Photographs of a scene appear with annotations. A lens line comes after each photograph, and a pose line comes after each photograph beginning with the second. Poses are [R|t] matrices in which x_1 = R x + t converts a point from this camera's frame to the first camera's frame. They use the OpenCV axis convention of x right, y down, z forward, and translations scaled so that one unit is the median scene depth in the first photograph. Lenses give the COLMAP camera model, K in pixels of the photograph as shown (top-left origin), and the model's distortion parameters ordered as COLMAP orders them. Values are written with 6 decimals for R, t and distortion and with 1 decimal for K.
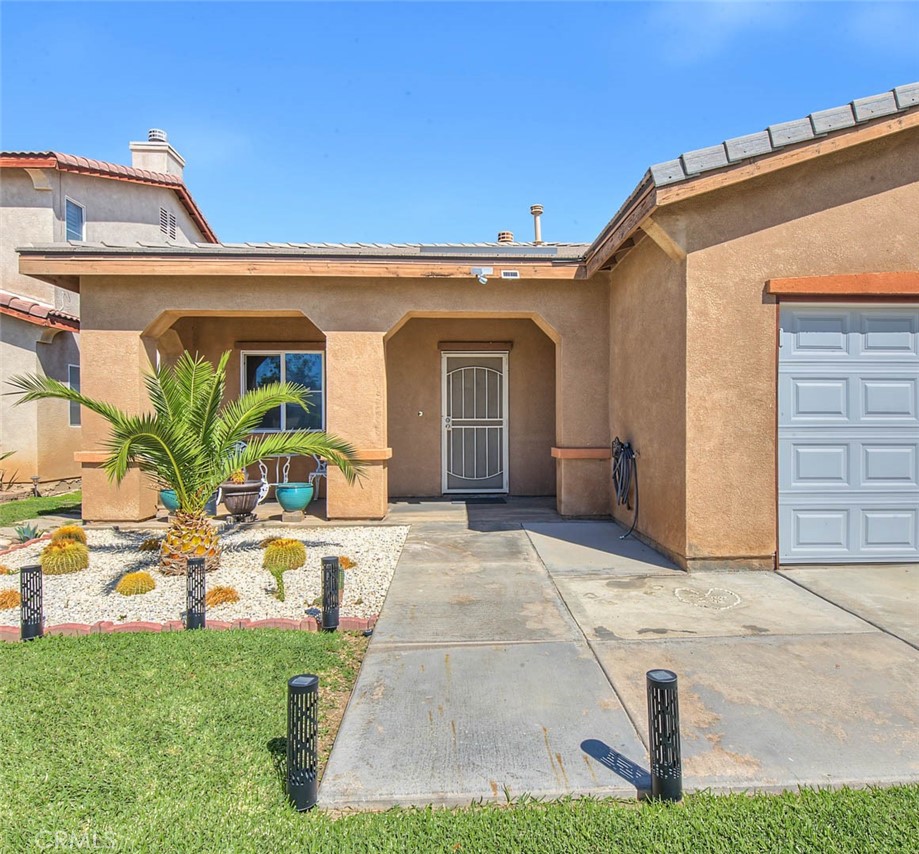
lens RADIAL K [[565.9, 0, 462.6], [0, 565.9, 429.4], [0, 0, 1]] dist [0.005660, -0.001629]
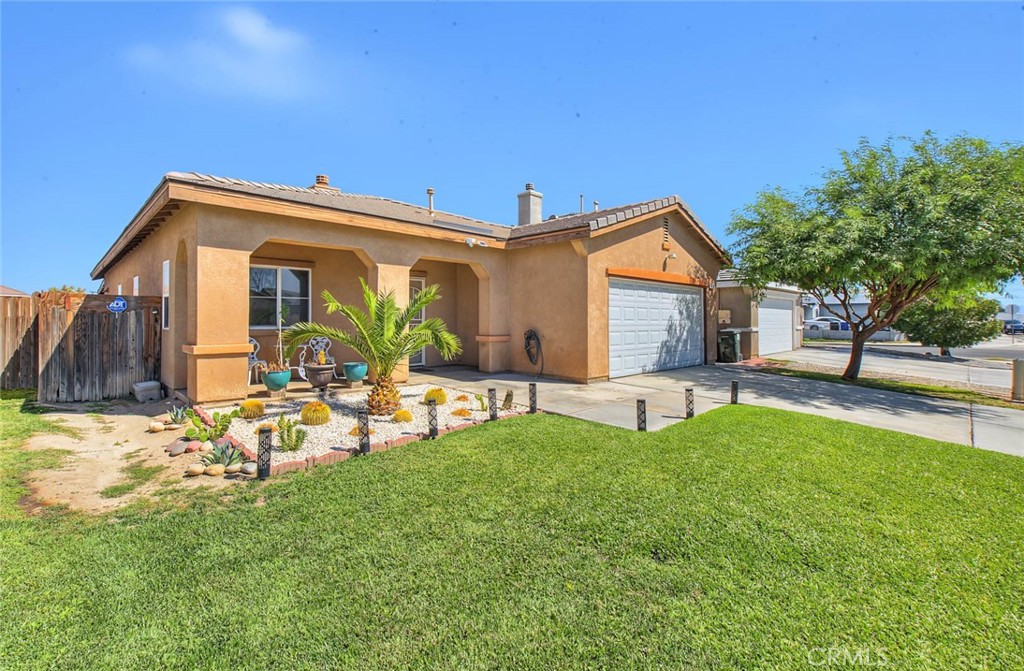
lens RADIAL K [[457.2, 0, 489.7], [0, 457.2, 313.0], [0, 0, 1]] dist [-0.002837, -0.000053]
pose [[0.759435, 0.014986, 0.650411, -0.822102], [0.001219, 0.999700, -0.024457, -0.006112], [-0.650582, 0.019366, 0.759189, -0.150783]]
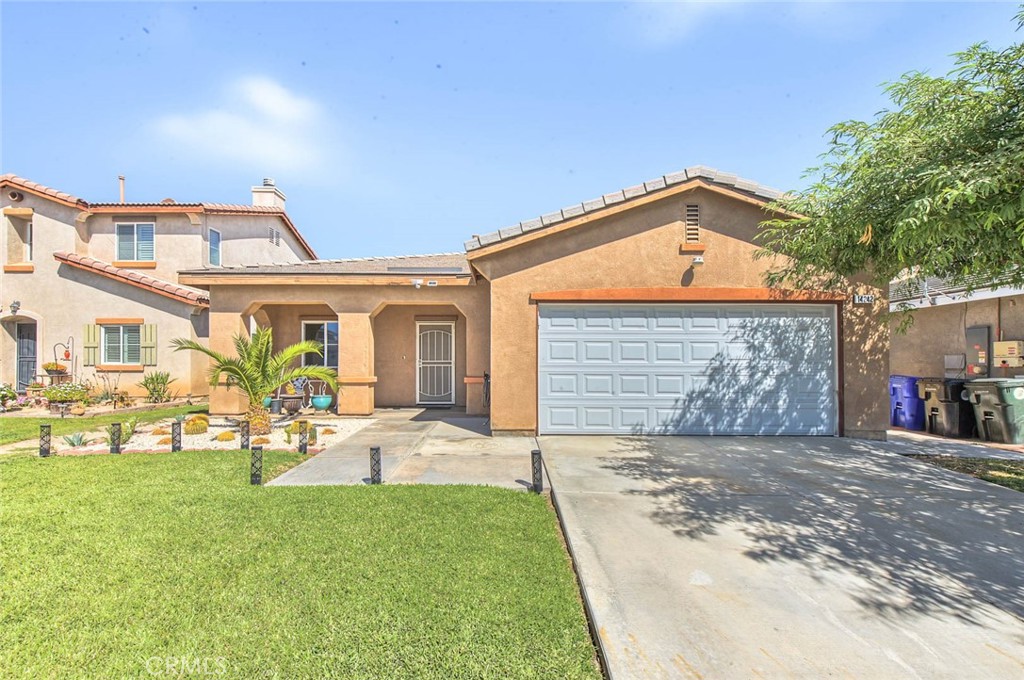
lens RADIAL K [[421.4, 0, 485.6], [0, 421.4, 365.2], [0, 0, 1]] dist [0.002035, -0.000104]
pose [[0.998853, 0.006105, -0.047487, 0.304788], [-0.006548, 0.999936, -0.009188, 0.006826], [0.047427, 0.009488, 0.998830, -0.347797]]
